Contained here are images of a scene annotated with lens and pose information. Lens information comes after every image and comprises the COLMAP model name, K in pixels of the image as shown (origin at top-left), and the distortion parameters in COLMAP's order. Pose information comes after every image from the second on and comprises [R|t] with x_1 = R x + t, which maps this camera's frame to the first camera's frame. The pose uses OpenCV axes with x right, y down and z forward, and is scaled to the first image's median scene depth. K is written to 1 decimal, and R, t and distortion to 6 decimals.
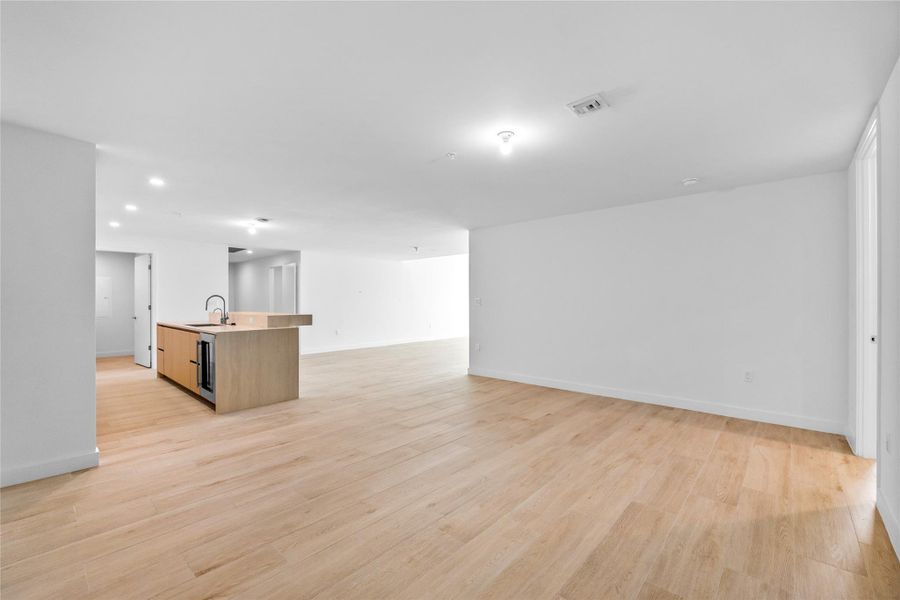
lens RADIAL K [[384.9, 0, 455.4], [0, 384.9, 299.4], [0, 0, 1]] dist [-0.023598, 0.001646]
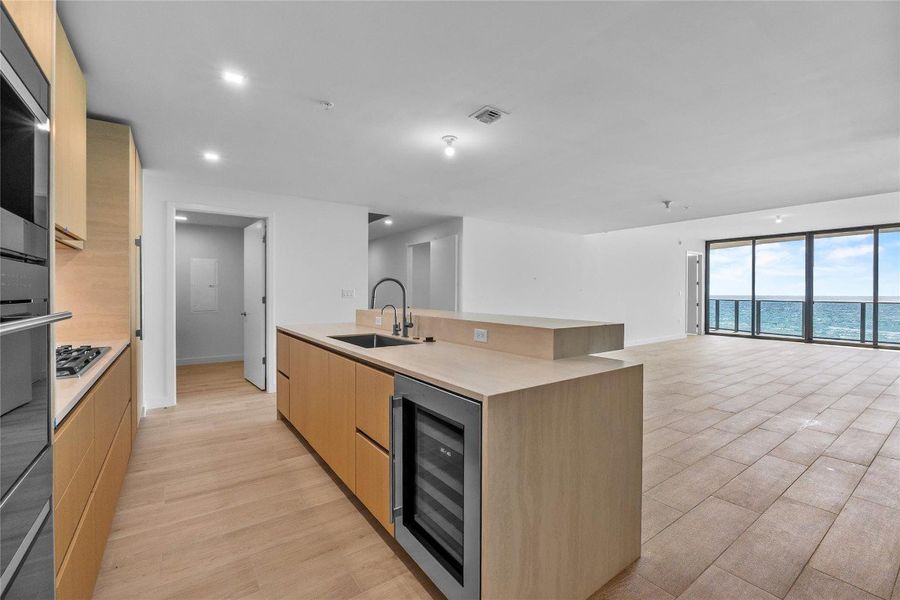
lens RADIAL K [[384.9, 0, 449.6], [0, 384.9, 293.0], [0, 0, 1]] dist [-0.023598, 0.001646]
pose [[0.977538, 0.006016, -0.210672, -0.352815], [-0.005301, 0.999978, 0.003958, 0.004328], [0.210691, -0.002752, 0.977549, 0.419720]]
